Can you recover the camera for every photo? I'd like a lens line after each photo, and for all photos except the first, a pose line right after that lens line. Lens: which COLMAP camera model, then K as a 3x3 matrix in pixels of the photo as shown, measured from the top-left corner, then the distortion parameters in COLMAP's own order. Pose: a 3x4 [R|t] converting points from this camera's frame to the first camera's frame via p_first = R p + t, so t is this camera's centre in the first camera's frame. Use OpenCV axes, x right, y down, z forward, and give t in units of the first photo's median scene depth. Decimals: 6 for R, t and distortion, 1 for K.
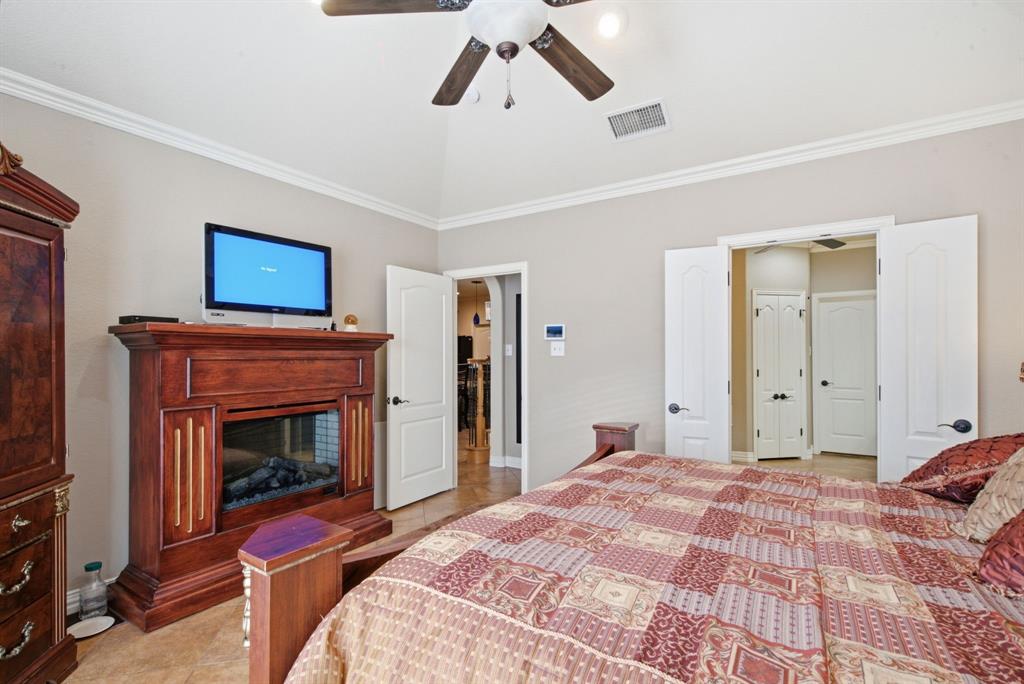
lens RADIAL K [[468.0, 0, 510.4], [0, 468.0, 348.0], [0, 0, 1]] dist [0.005119, -0.002863]
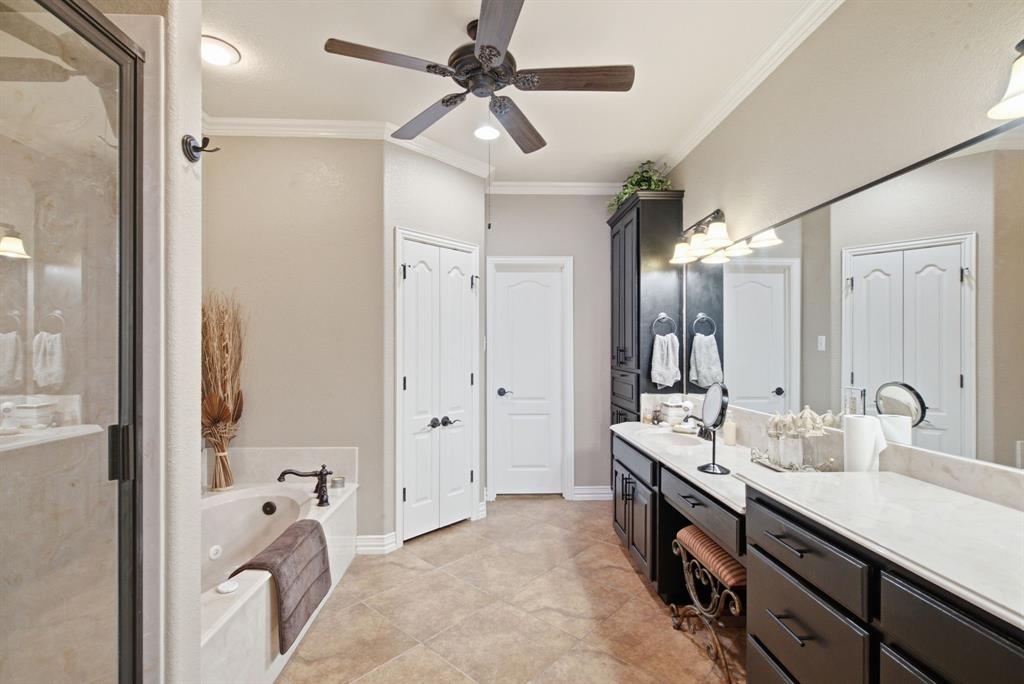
lens RADIAL K [[468.0, 0, 509.6], [0, 468.0, 344.8], [0, 0, 1]] dist [0.005119, -0.002863]
pose [[0.804238, 0.004607, 0.594290, 0.297267], [-0.009890, 0.999935, 0.005632, 0.003696], [-0.594225, -0.010407, 0.804231, 0.481431]]
